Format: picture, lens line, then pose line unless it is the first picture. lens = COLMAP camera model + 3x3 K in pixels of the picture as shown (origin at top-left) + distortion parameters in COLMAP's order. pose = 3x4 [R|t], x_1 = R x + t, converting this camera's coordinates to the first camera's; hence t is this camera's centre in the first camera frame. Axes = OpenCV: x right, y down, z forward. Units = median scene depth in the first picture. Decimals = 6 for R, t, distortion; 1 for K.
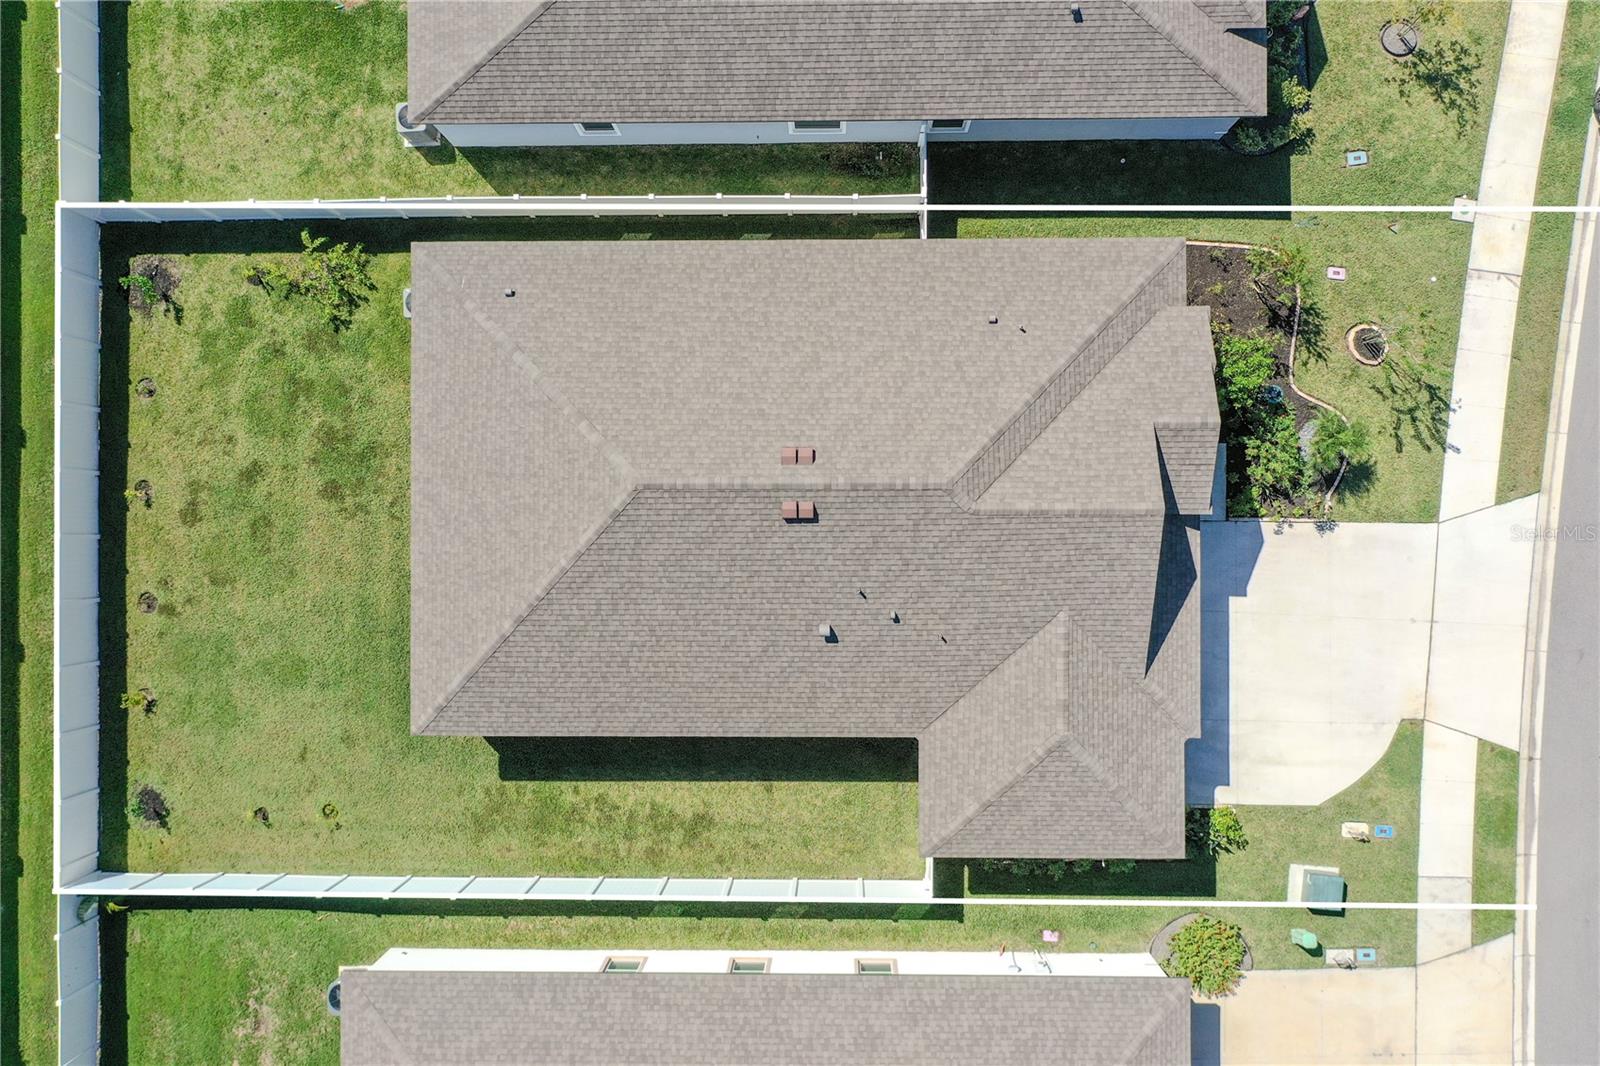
lens RADIAL K [[1266.9, 0, 794.1], [0, 1266.9, 529.4], [0, 0, 1]] dist [-0.012124, 0.010077]
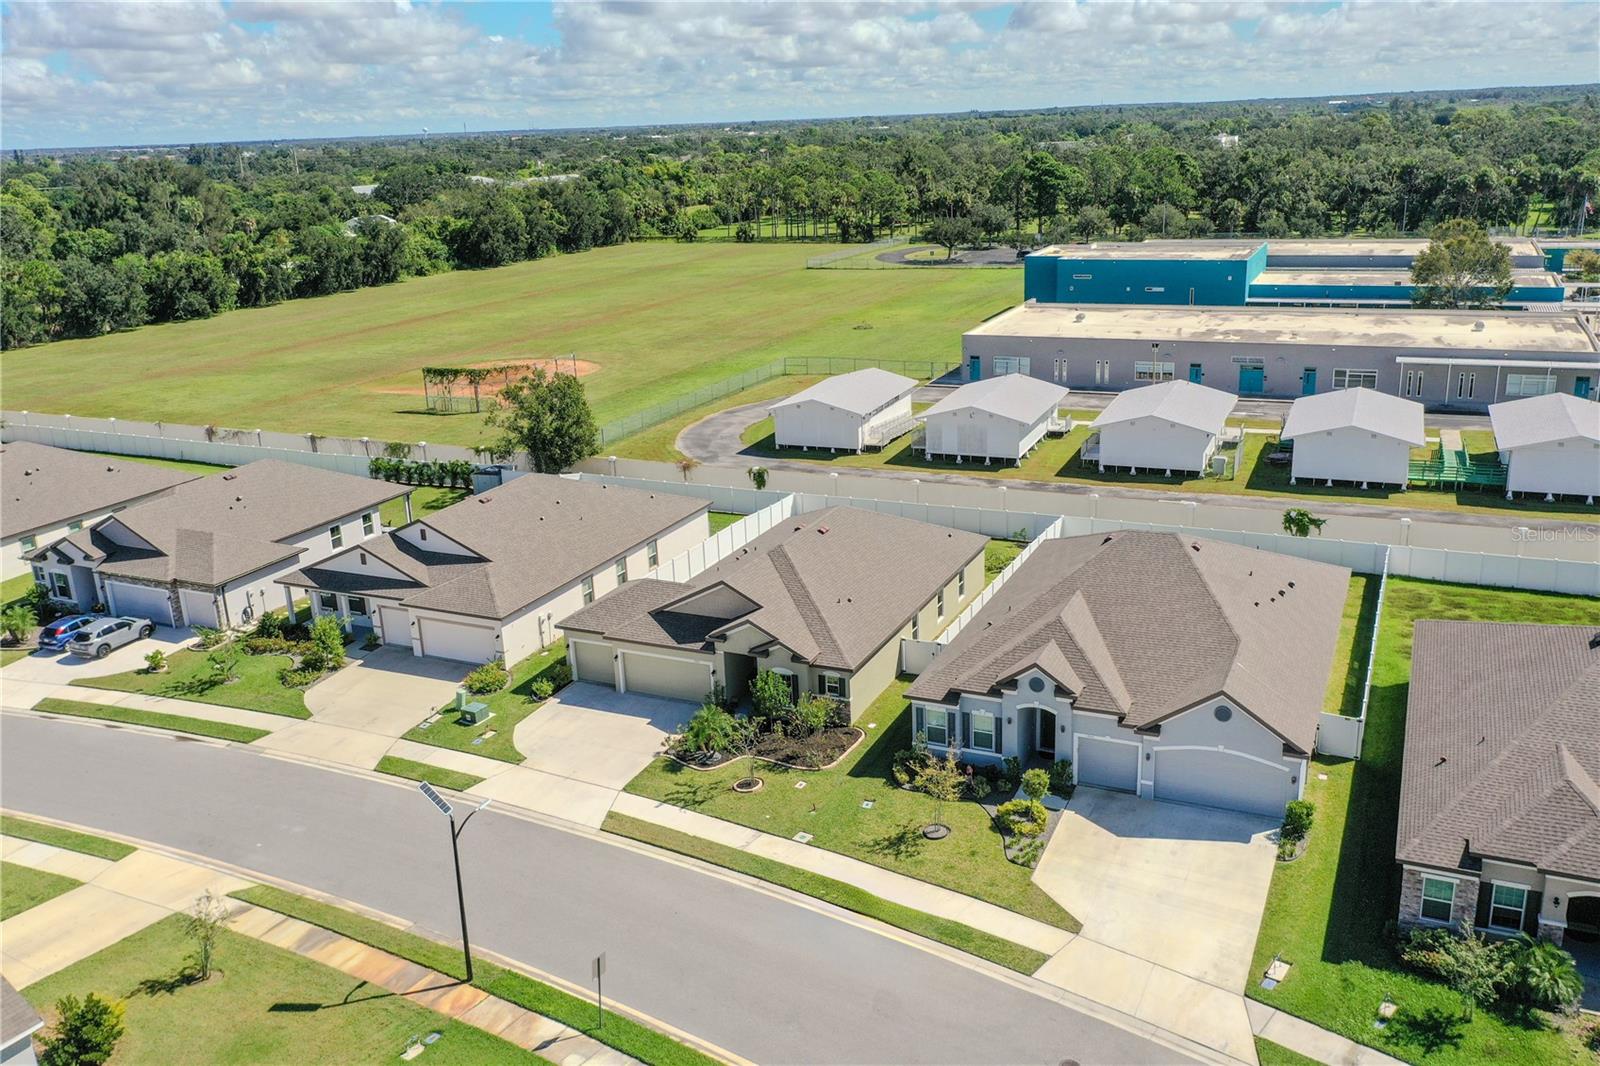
lens RADIAL K [[1266.9, 0, 796.1], [0, 1266.9, 531.0], [0, 0, 1]] dist [-0.012124, 0.010077]
pose [[-0.419270, 0.321412, -0.849062, 1.592015], [-0.905912, -0.086866, 0.414460, -0.784846], [0.059458, 0.942947, 0.327591, 0.235816]]
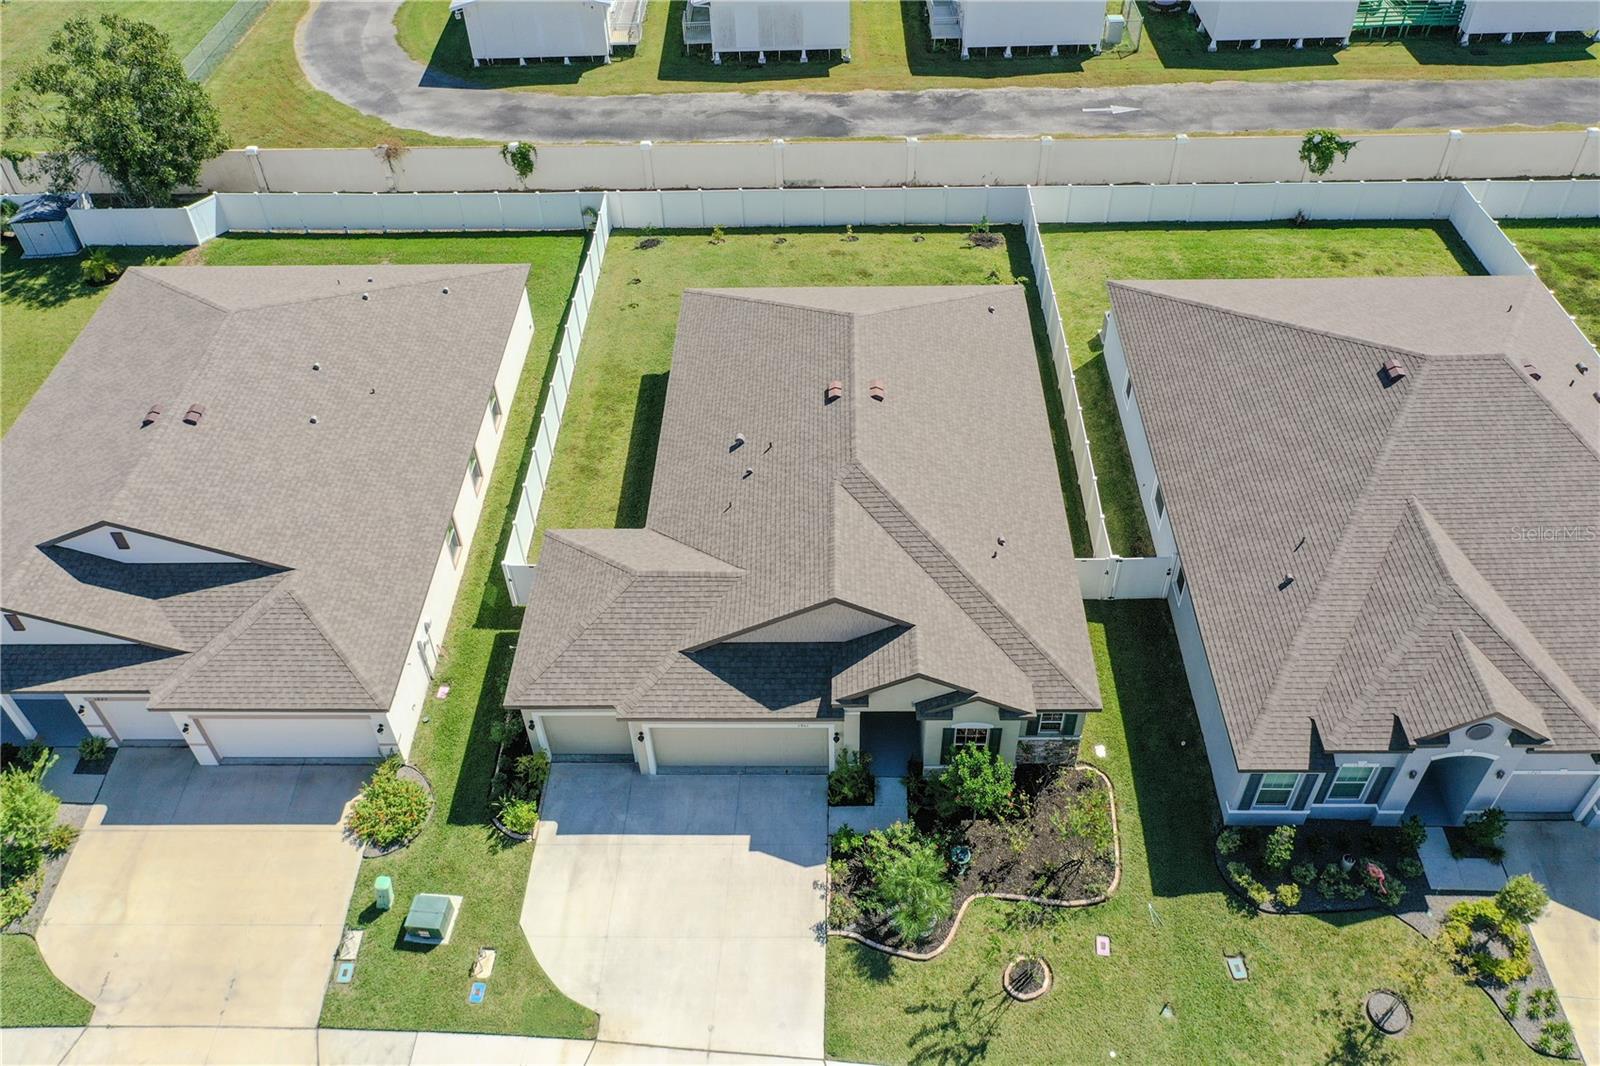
lens RADIAL K [[1266.9, 0, 796.9], [0, 1266.9, 527.8], [0, 0, 1]] dist [-0.012124, 0.010077]
pose [[-0.023469, 0.712304, -0.701478, 0.853204], [-0.999204, 0.005930, 0.039451, -0.022644], [0.032261, 0.701846, 0.711598, 0.145371]]
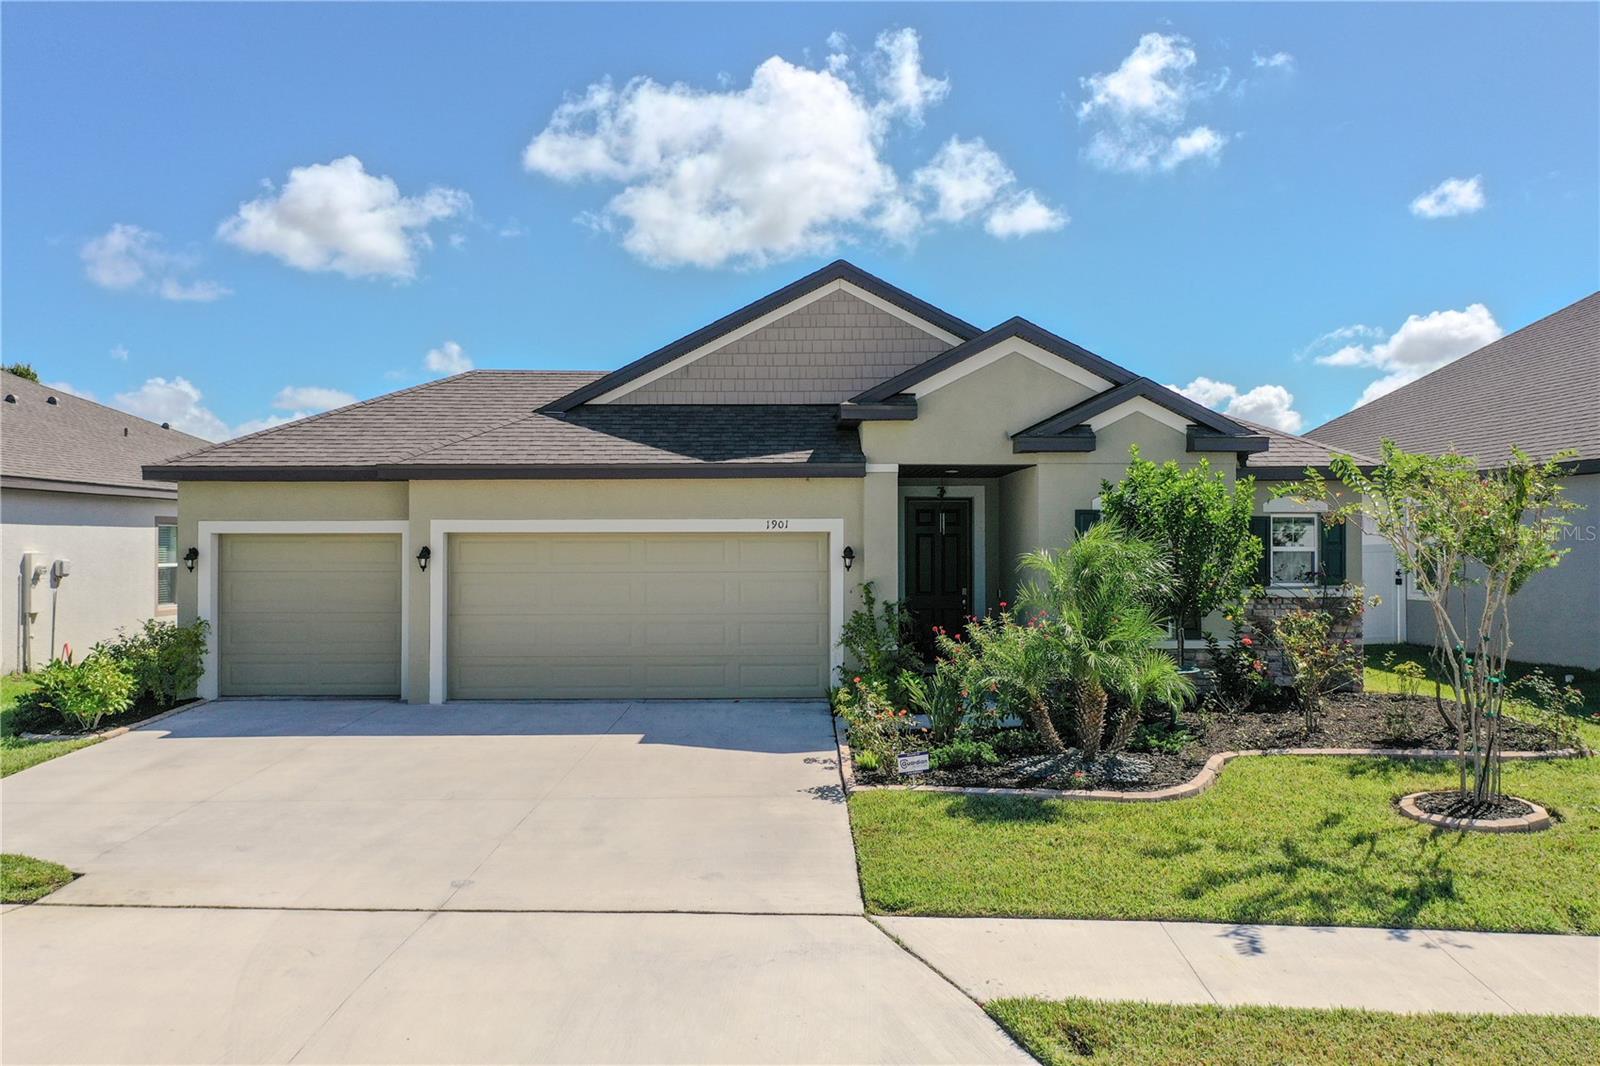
lens RADIAL K [[1266.9, 0, 792.3], [0, 1266.9, 532.5], [0, 0, 1]] dist [-0.012124, 0.010077]
pose [[0.017023, 0.034132, -0.999272, 0.736929], [-0.999855, 0.001610, -0.016978, 0.013723], [0.001029, 0.999416, 0.034155, 0.925141]]
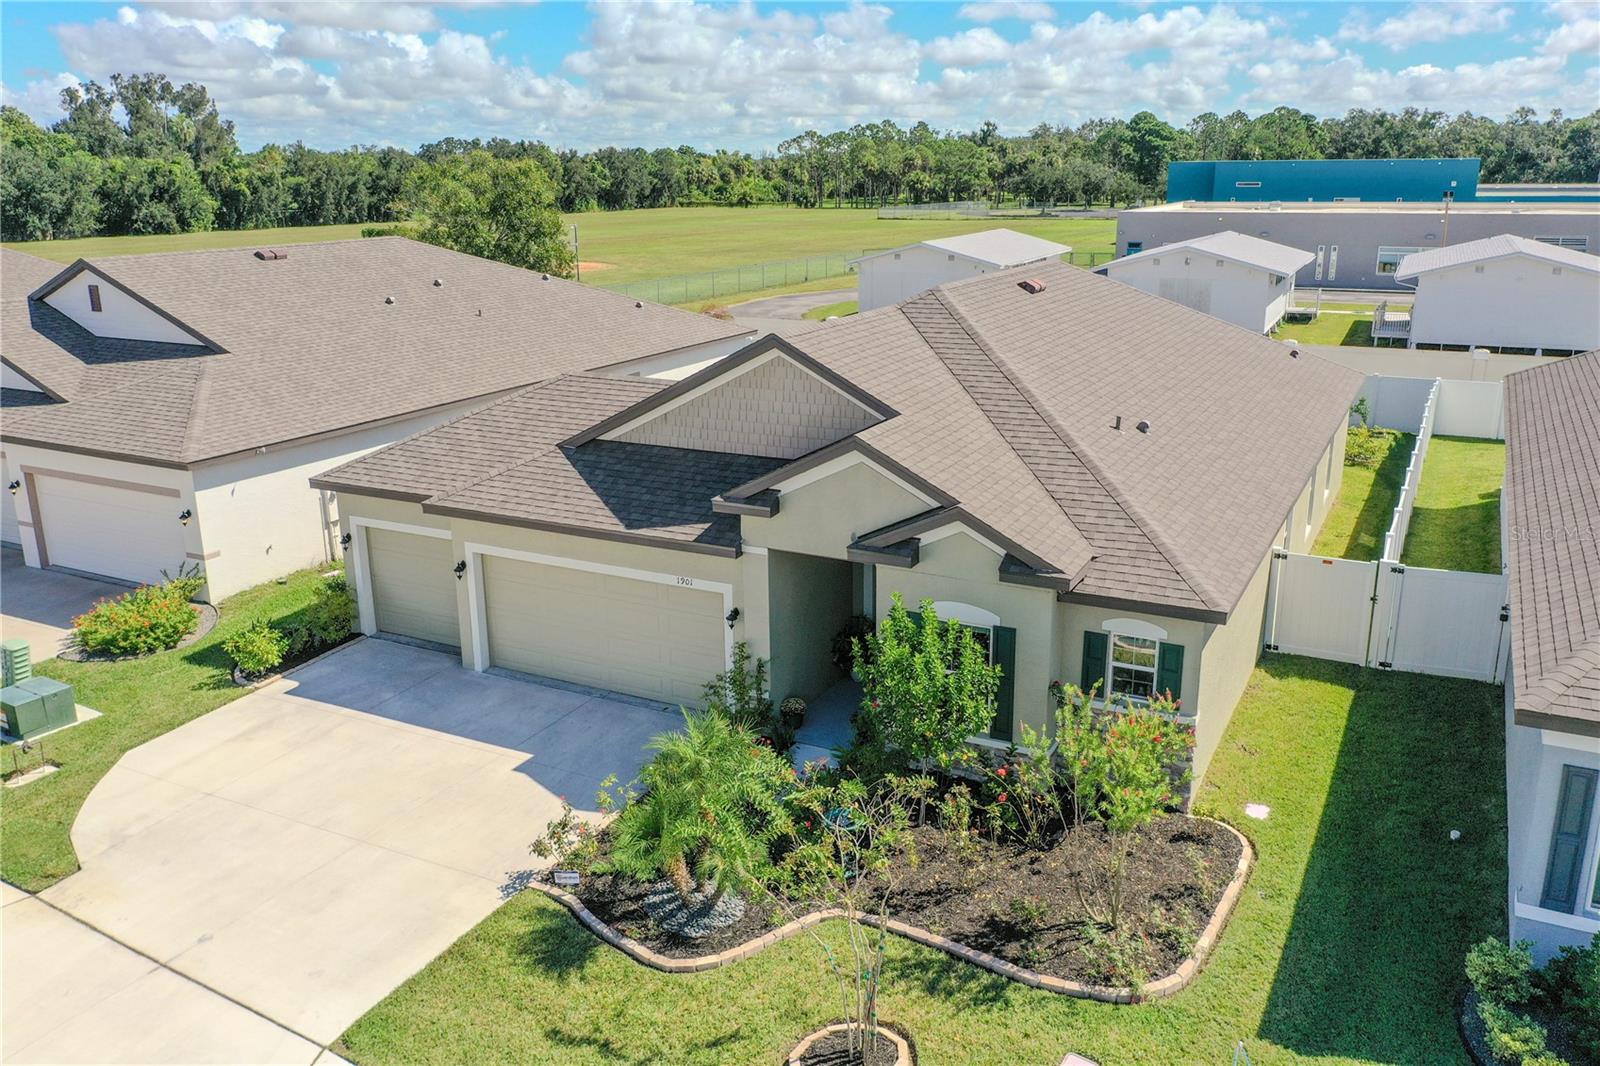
lens RADIAL K [[1266.9, 0, 793.6], [0, 1266.9, 527.6], [0, 0, 1]] dist [-0.012124, 0.010077]
pose [[-0.463358, 0.290010, -0.837373, 0.711289], [-0.885576, -0.116916, 0.449539, -0.272535], [0.032469, 0.949855, 0.311000, 0.747747]]
